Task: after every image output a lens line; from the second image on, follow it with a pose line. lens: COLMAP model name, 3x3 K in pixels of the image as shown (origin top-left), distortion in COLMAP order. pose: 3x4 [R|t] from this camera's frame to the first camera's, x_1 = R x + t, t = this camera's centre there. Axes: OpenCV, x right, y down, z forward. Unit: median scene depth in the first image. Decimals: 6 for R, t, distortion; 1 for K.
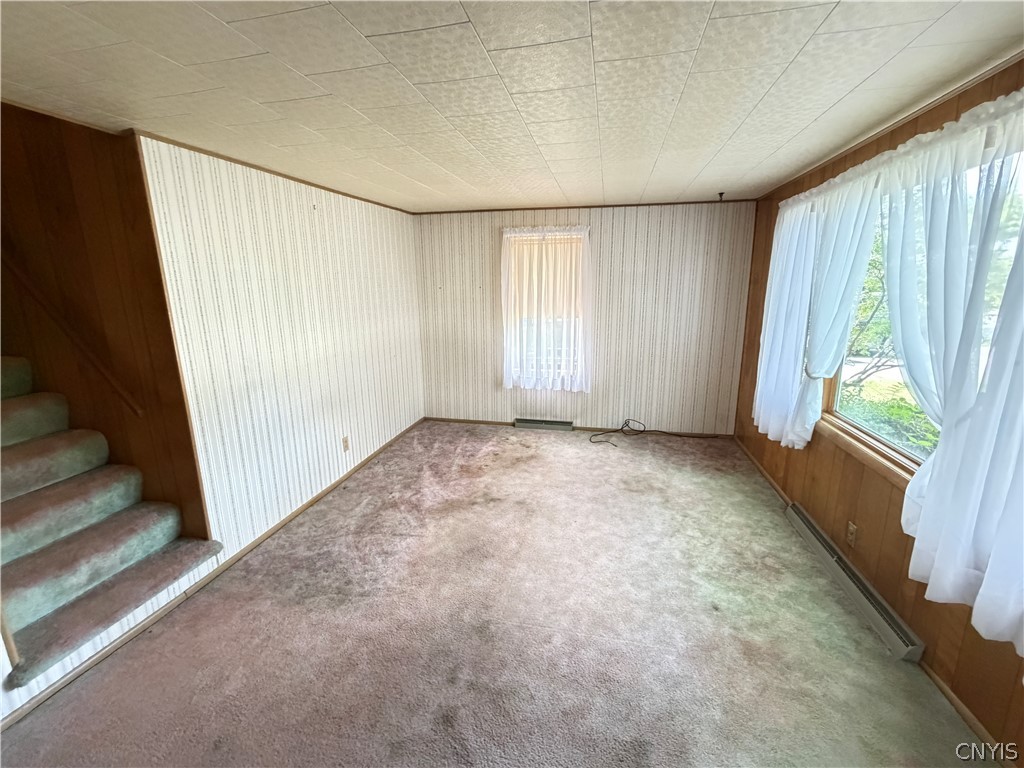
lens RADIAL K [[440.8, 0, 511.0], [0, 440.8, 383.3], [0, 0, 1]] dist [-0.007184, 0.000025]
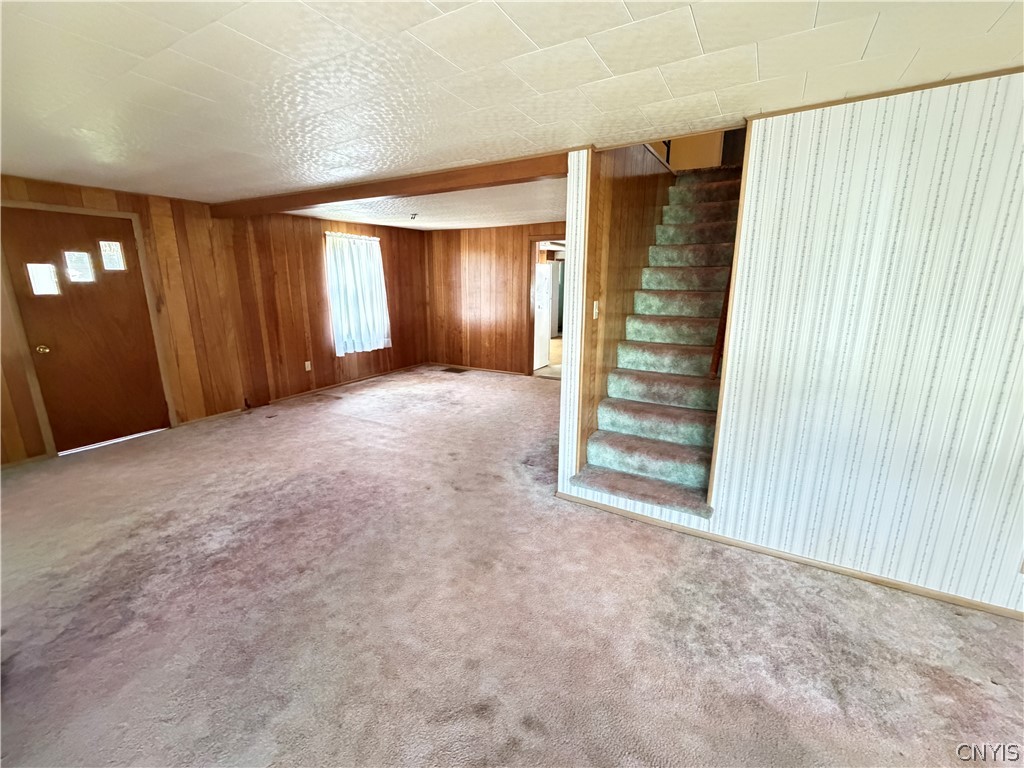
lens RADIAL K [[433.4, 0, 511.9], [0, 433.4, 384.1], [0, 0, 1]] dist [0.000843, 0.000165]
pose [[-0.307773, 0.230258, -0.923178, 0.277979], [-0.202680, 0.932139, 0.300064, -0.102254], [0.929622, 0.279461, -0.240219, 0.547174]]
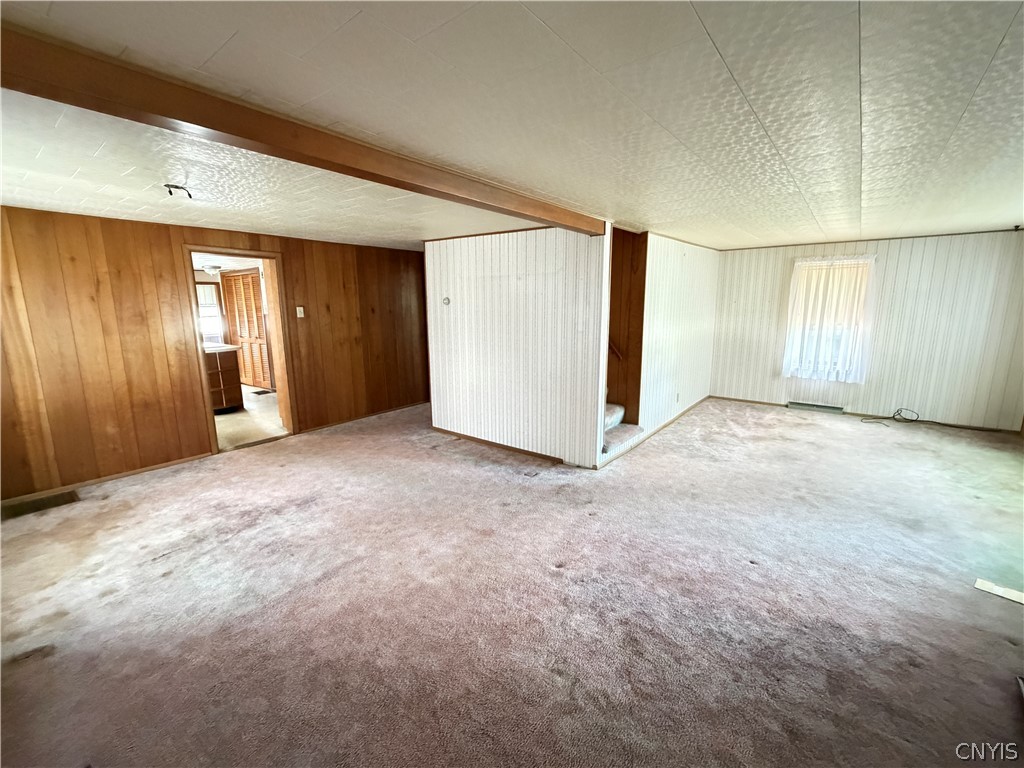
lens RADIAL K [[433.4, 0, 508.9], [0, 433.4, 386.0], [0, 0, 1]] dist [0.000843, 0.000165]
pose [[0.898823, 0.084059, -0.430176, -0.284788], [-0.095637, 0.995402, -0.005319, 0.183300], [0.427751, 0.045922, 0.902729, -0.793178]]
